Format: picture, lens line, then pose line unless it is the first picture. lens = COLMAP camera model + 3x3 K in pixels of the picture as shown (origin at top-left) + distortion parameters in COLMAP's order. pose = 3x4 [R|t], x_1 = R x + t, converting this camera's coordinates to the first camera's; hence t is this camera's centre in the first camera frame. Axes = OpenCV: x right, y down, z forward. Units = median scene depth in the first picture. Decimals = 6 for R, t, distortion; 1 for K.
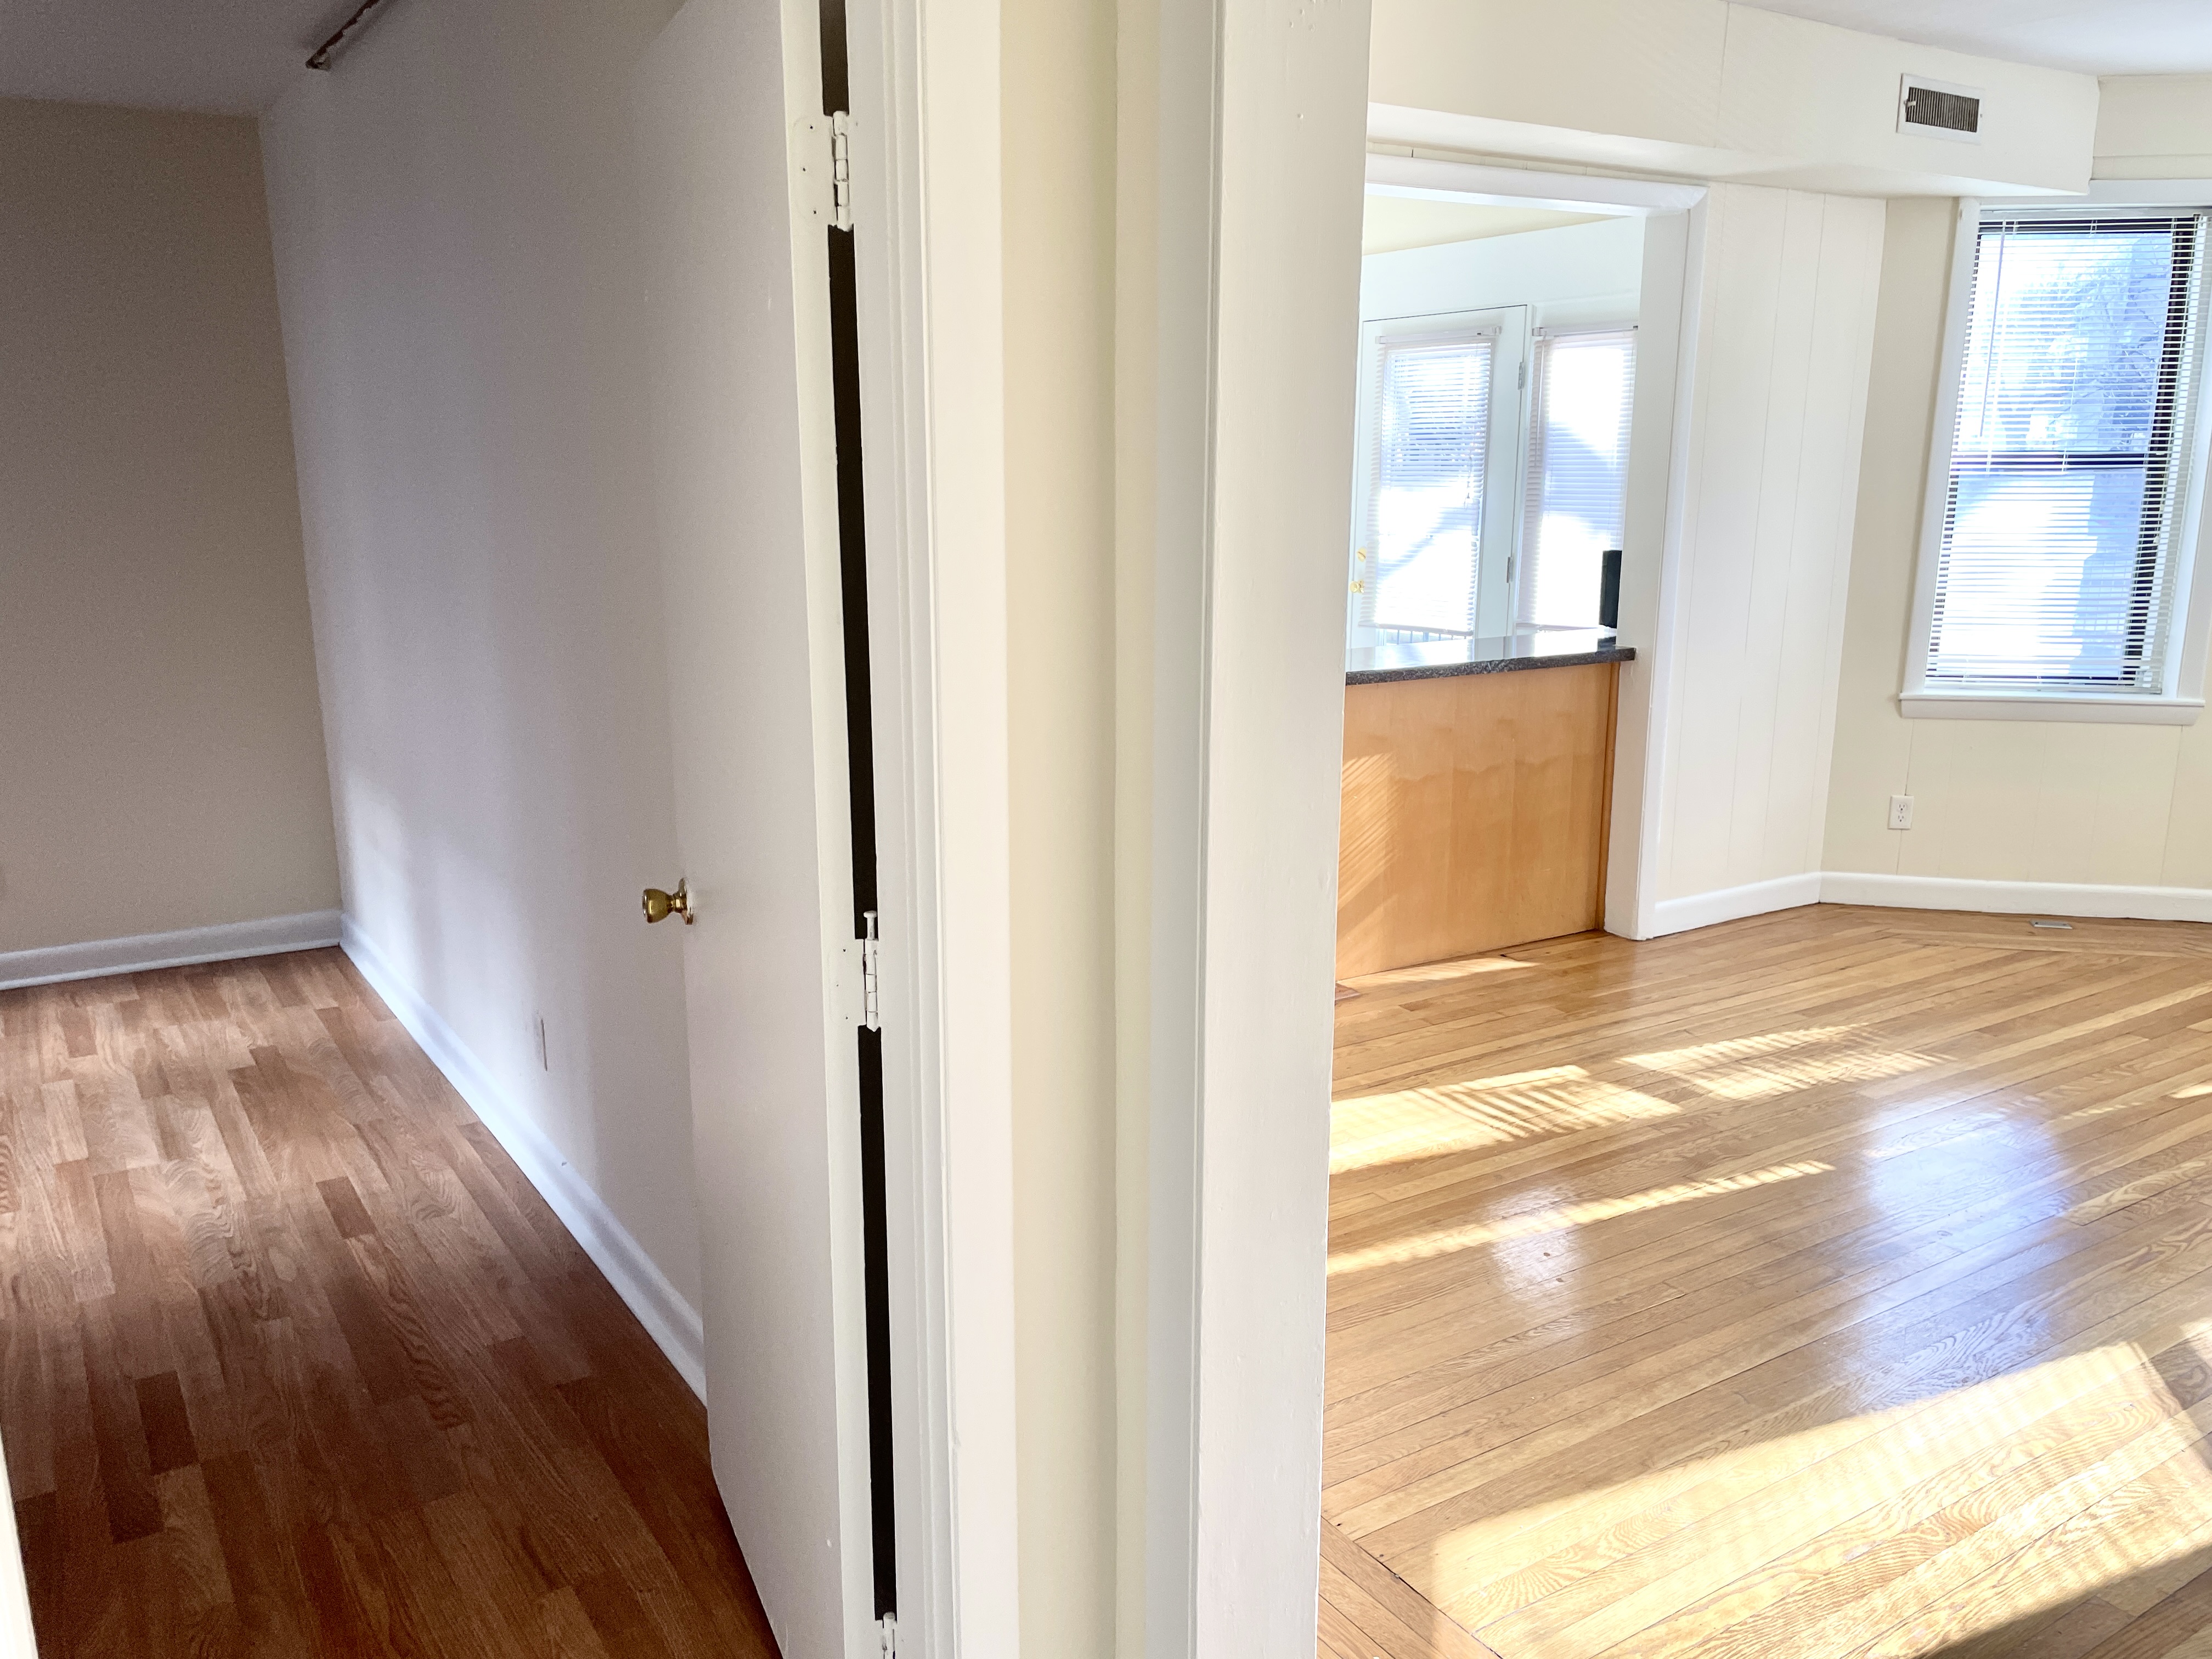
lens RADIAL K [[1679.7, 0, 1062.8], [0, 1679.7, 826.5], [0, 0, 1]] dist [0.050364, -0.069640]
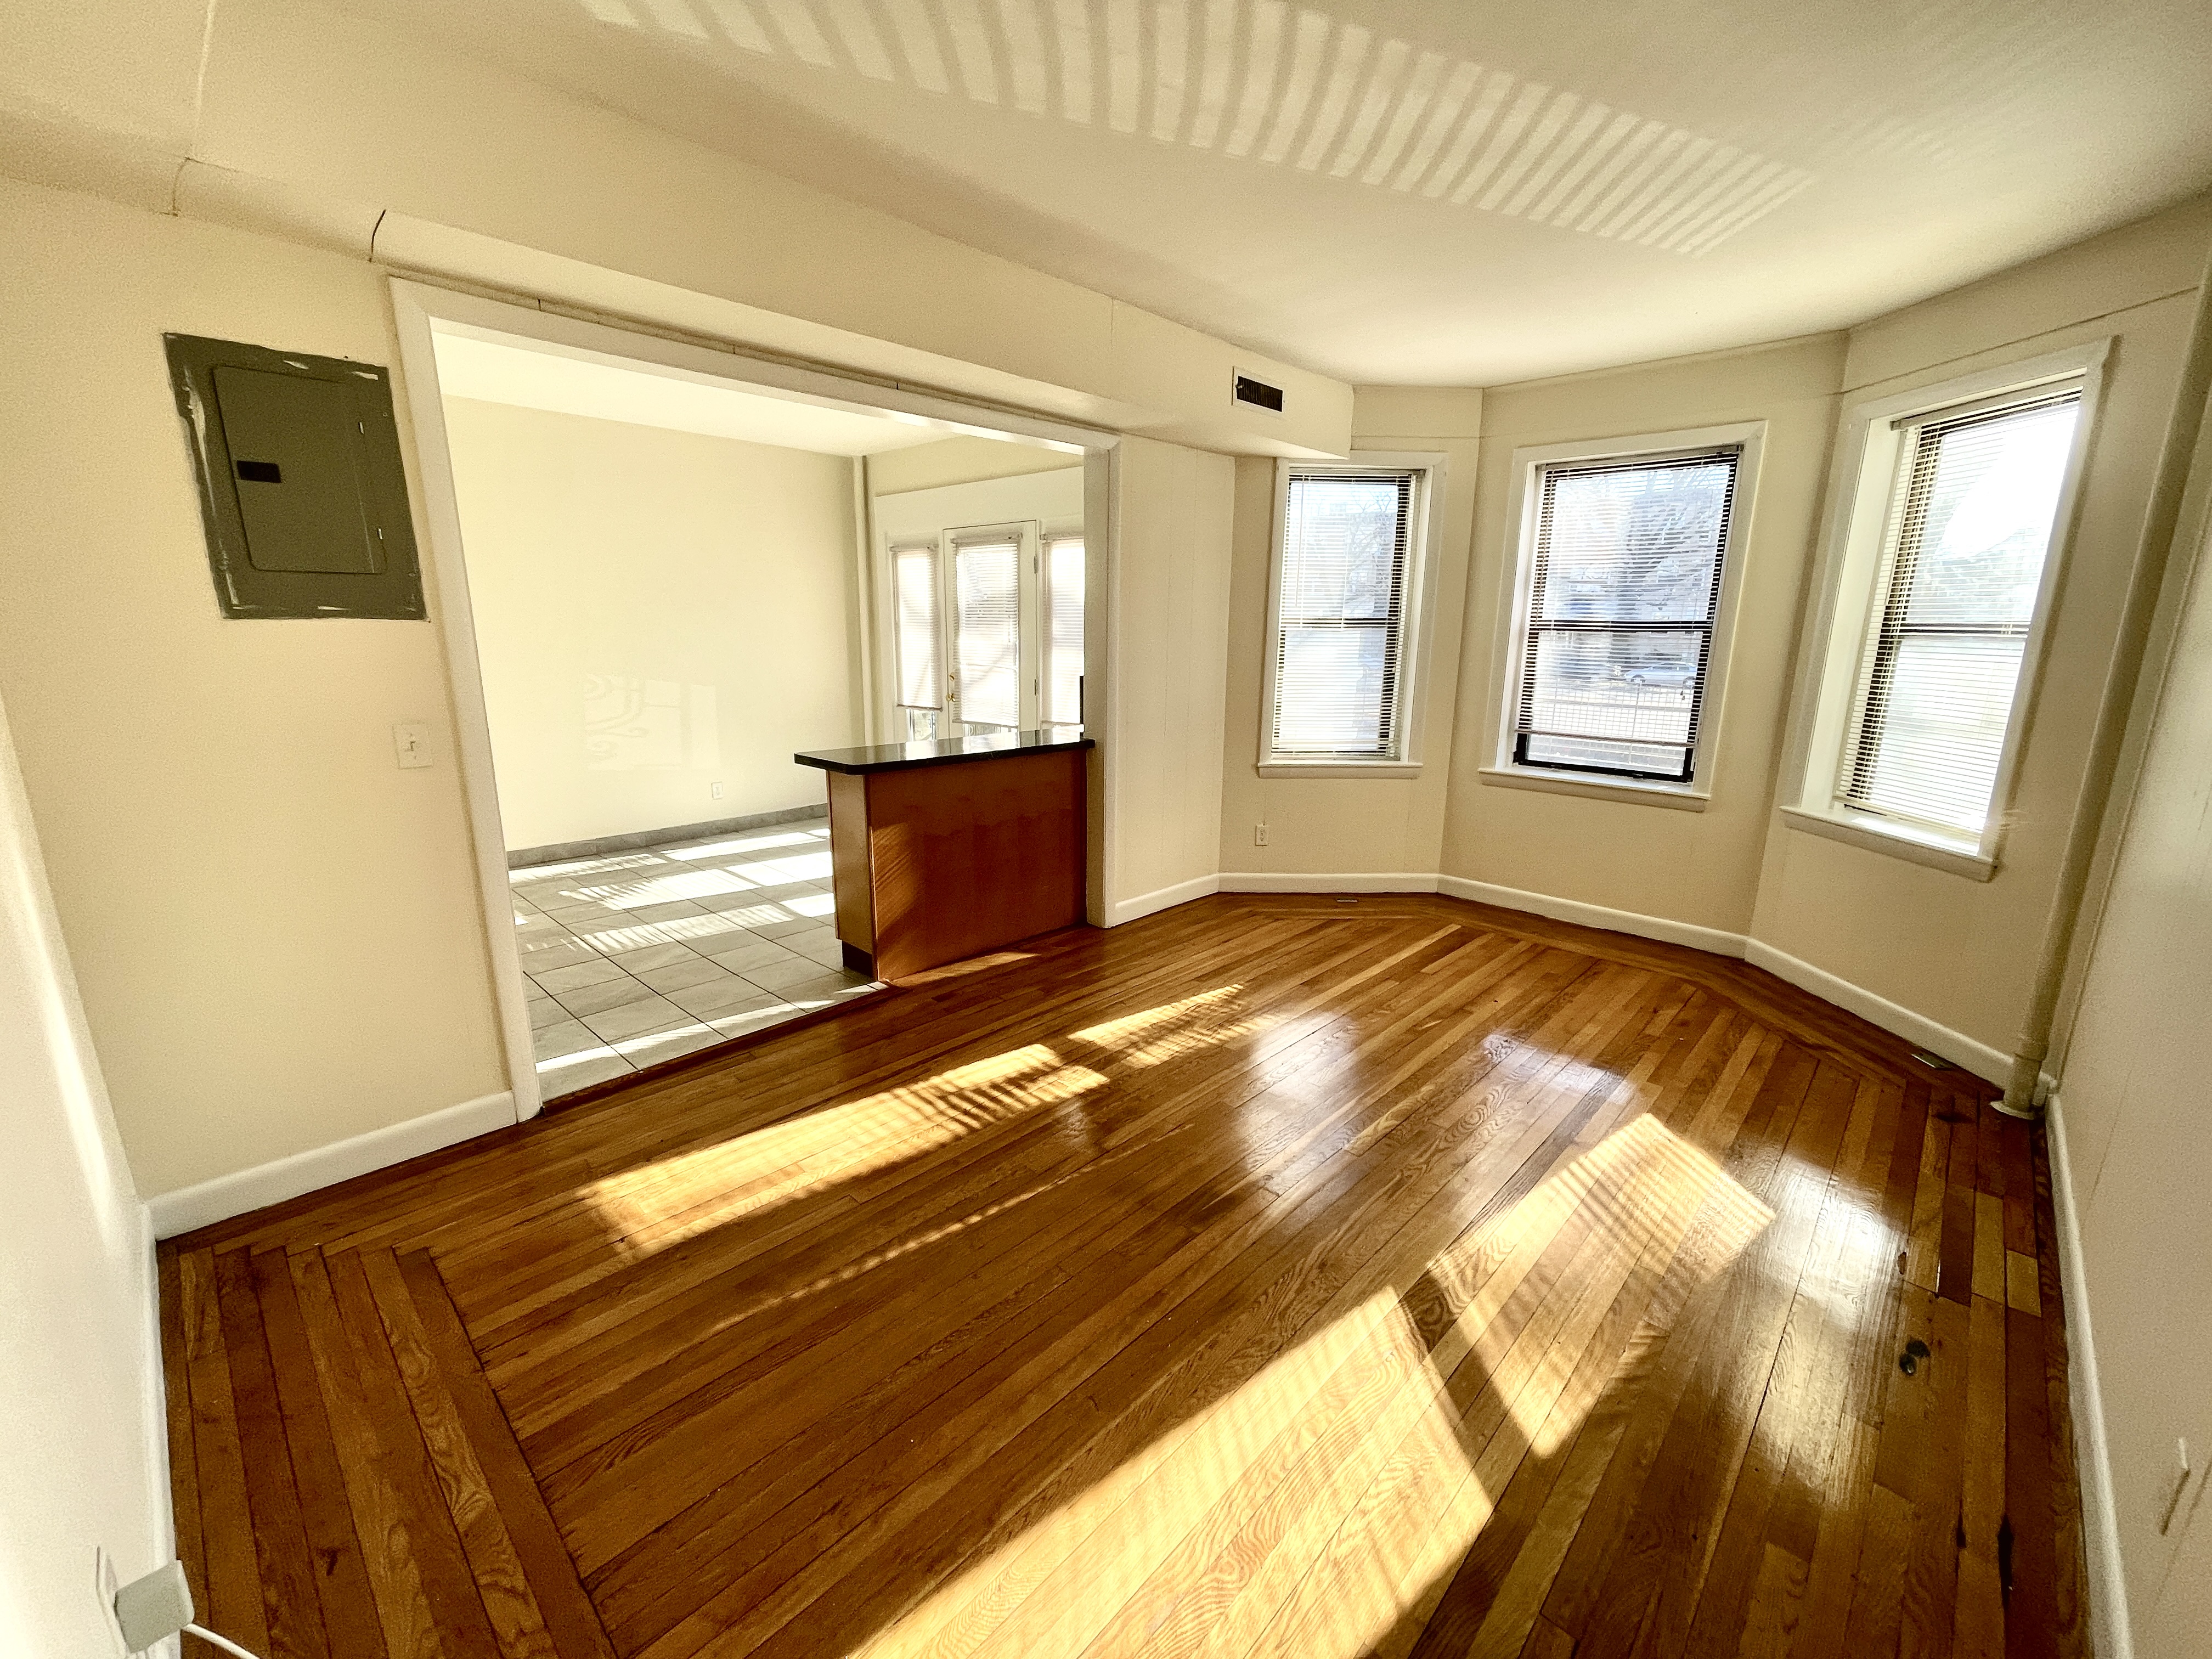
lens RADIAL K [[894.7, 0, 1106.5], [0, 894.7, 824.2], [0, 0, 1]] dist [-0.006769, 0.001424]
pose [[0.968039, -0.041459, 0.247348, 0.149193], [0.040592, 0.999139, 0.008608, -0.036094], [-0.247492, 0.001708, 0.968888, 0.218666]]
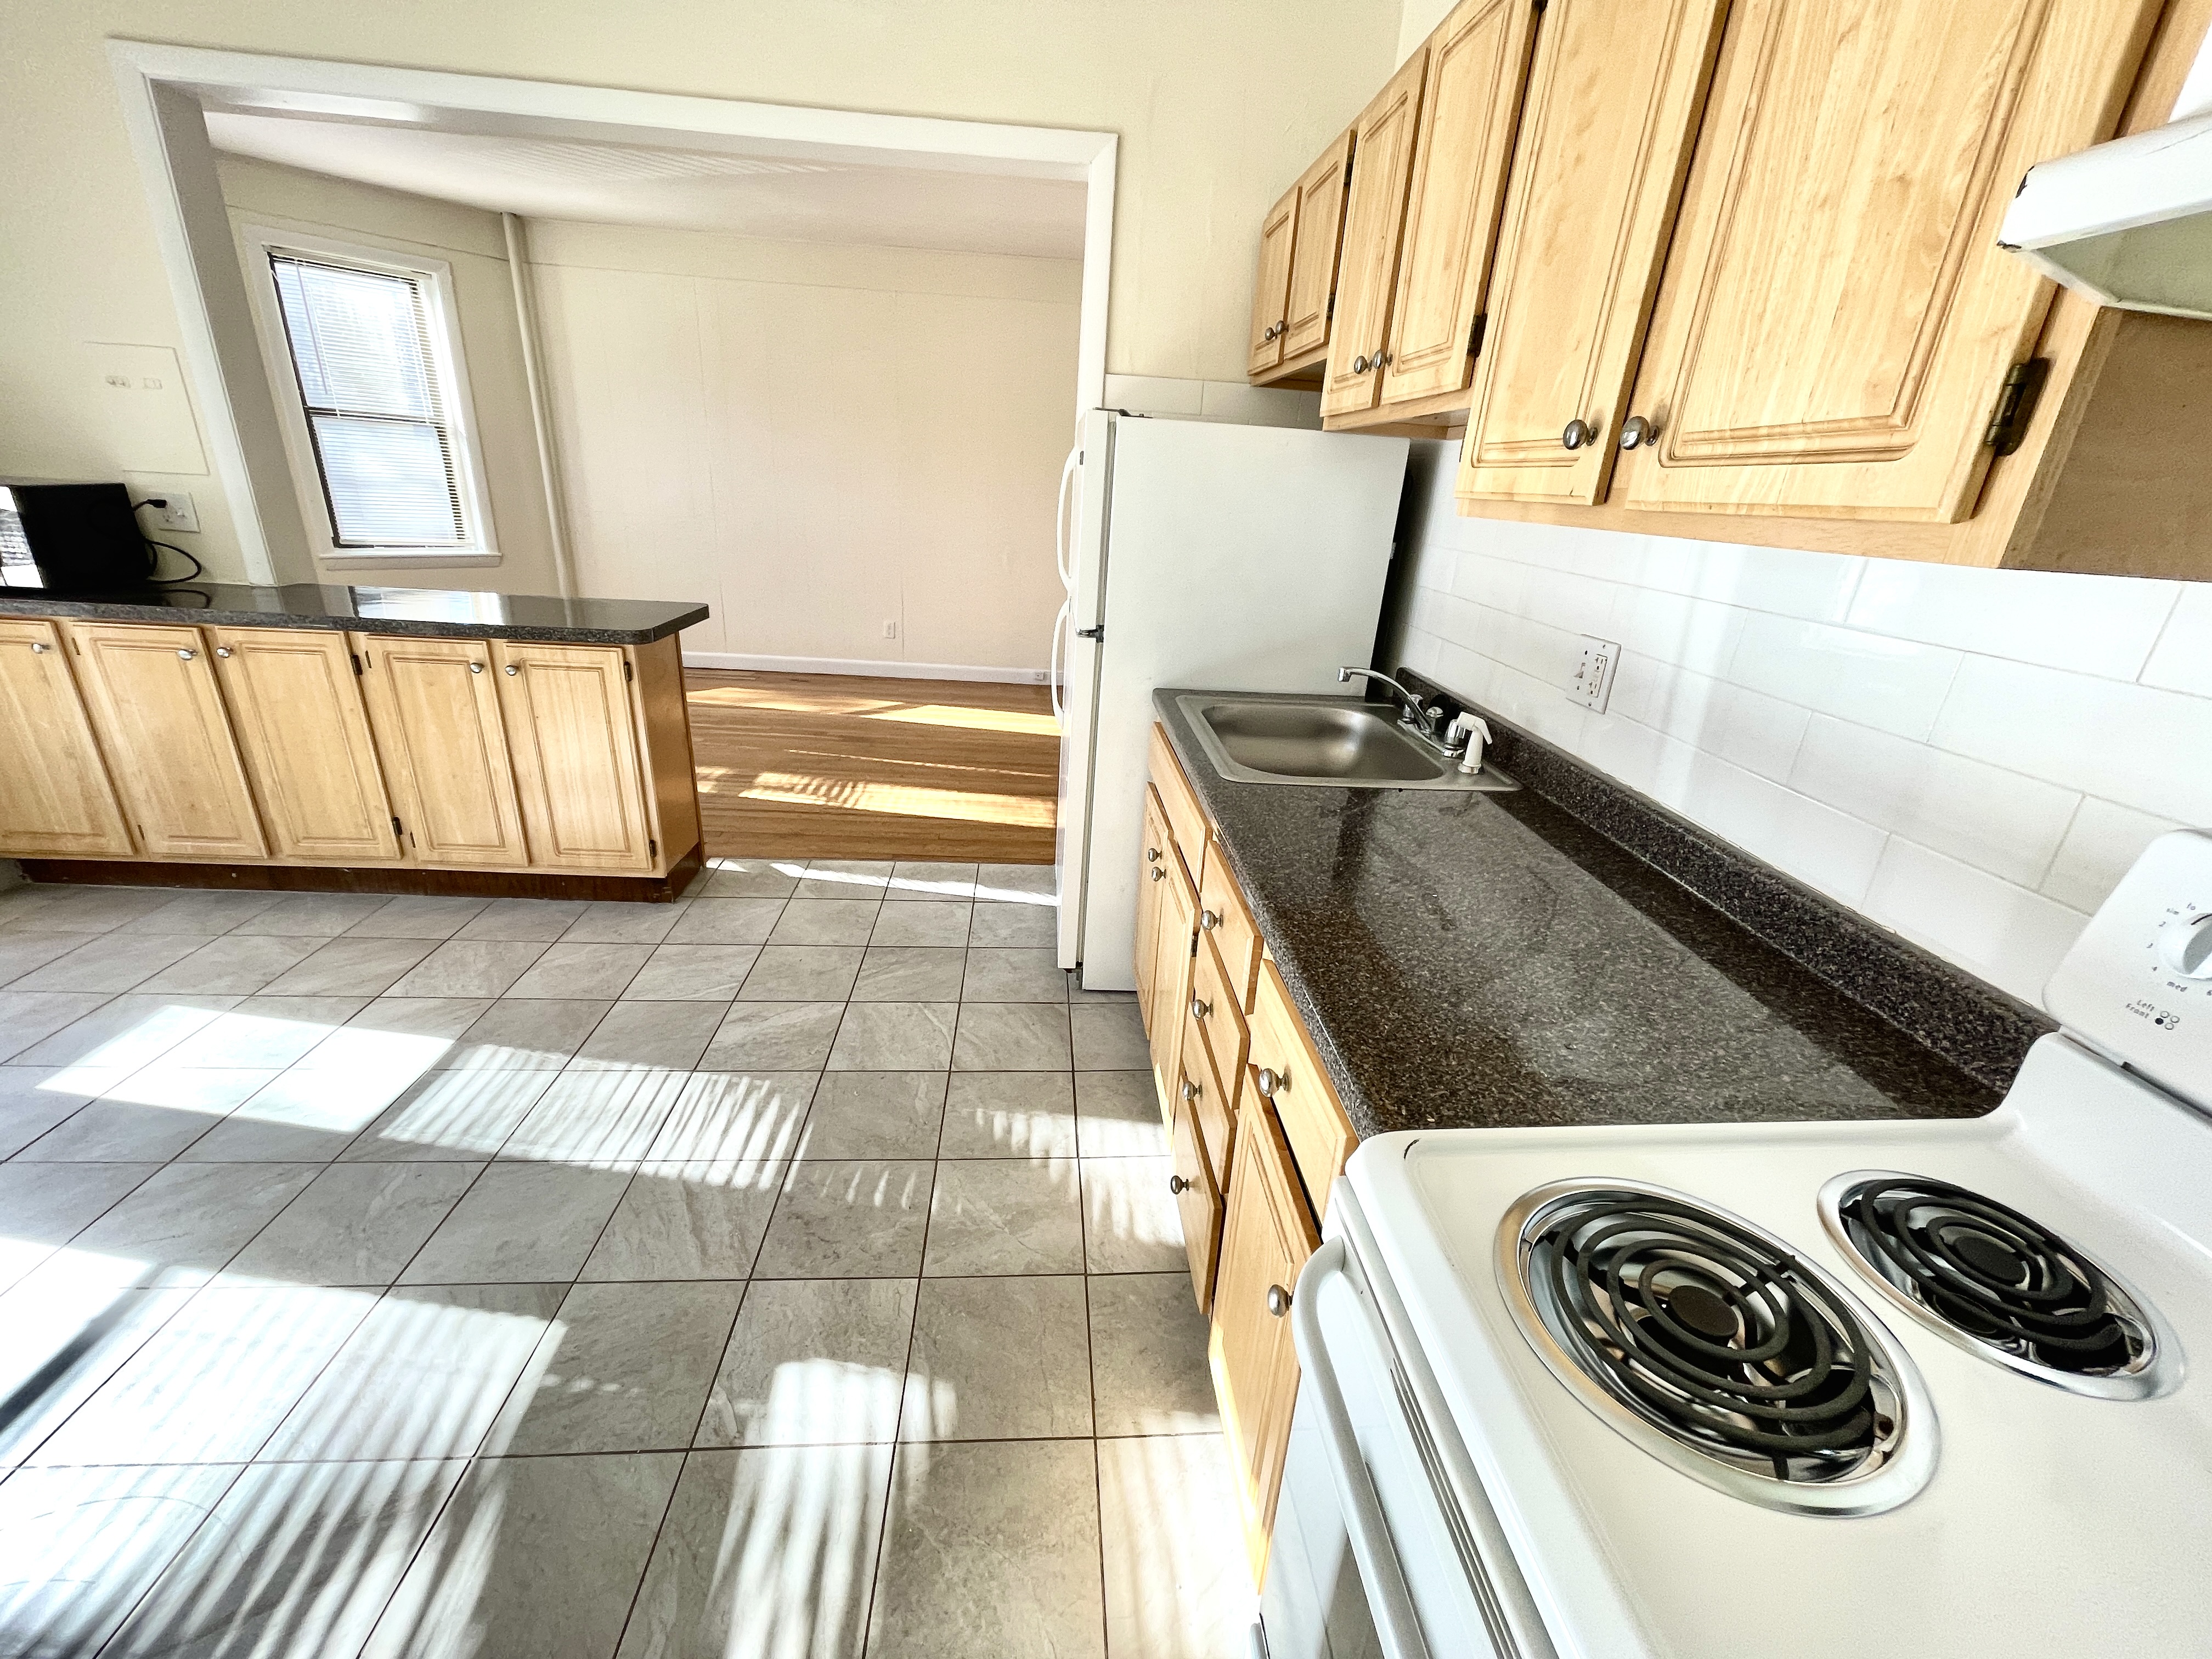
lens RADIAL K [[894.7, 0, 1114.3], [0, 894.7, 822.0], [0, 0, 1]] dist [-0.006769, 0.001424]
pose [[-0.883735, -0.213770, 0.416312, -0.350487], [0.041901, 0.849862, 0.525338, -0.247459], [-0.466108, 0.481703, -0.742095, 1.252902]]
